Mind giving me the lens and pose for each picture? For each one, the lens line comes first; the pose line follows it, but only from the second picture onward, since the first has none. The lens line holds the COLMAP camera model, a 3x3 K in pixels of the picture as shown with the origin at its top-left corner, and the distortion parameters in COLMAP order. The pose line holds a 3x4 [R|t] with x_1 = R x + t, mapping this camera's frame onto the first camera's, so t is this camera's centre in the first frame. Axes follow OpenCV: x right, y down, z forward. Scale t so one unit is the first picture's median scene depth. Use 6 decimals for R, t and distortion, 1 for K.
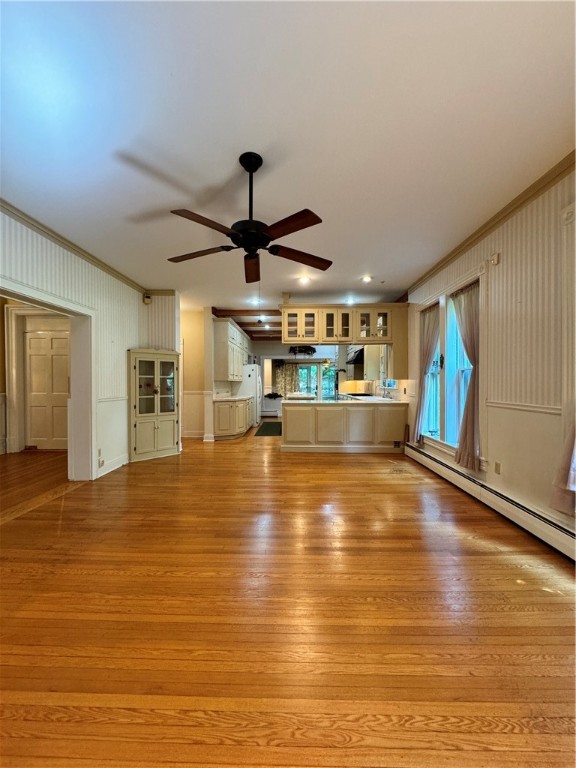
lens RADIAL K [[305.3, 0, 286.7], [0, 305.3, 380.7], [0, 0, 1]] dist [-0.002239, 0.000300]
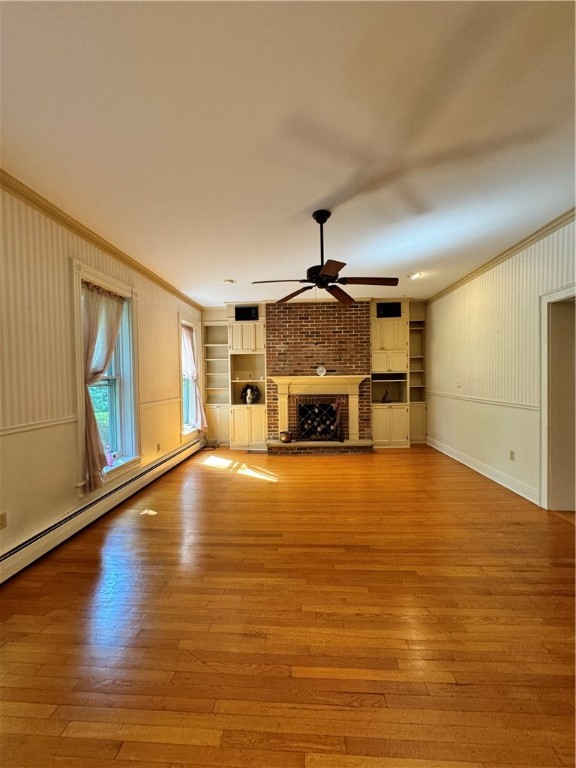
lens RADIAL K [[305.3, 0, 288.1], [0, 305.3, 384.8], [0, 0, 1]] dist [-0.002239, 0.000300]
pose [[-0.999064, 0.016639, 0.039928, -0.012646], [0.017684, 0.999506, 0.025980, -0.030716], [-0.039476, 0.026662, -0.998865, 1.235961]]
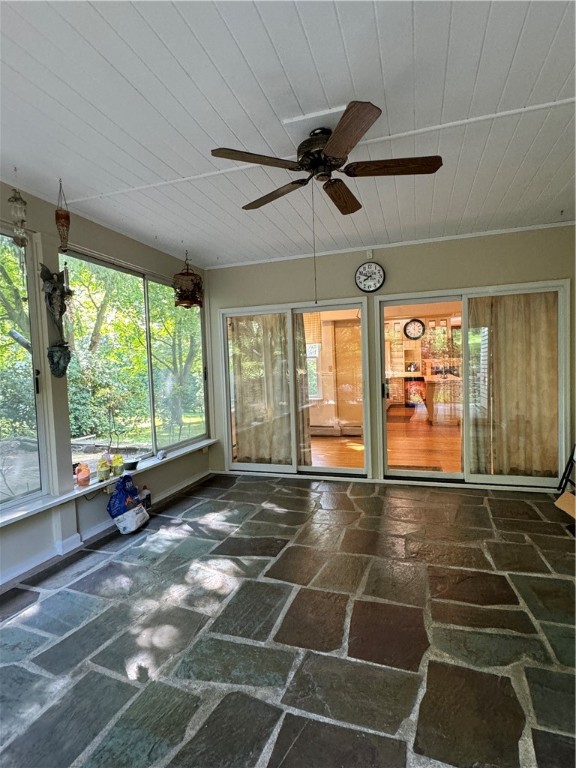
lens RADIAL K [[393.3, 0, 287.9], [0, 393.3, 385.9], [0, 0, 1]] dist [0.000235, -0.000010]
pose [[-0.953470, 0.024387, 0.300499, 0.250712], [0.040148, 0.998117, 0.046384, -0.000583], [-0.298802, 0.056291, -0.952653, 4.391826]]
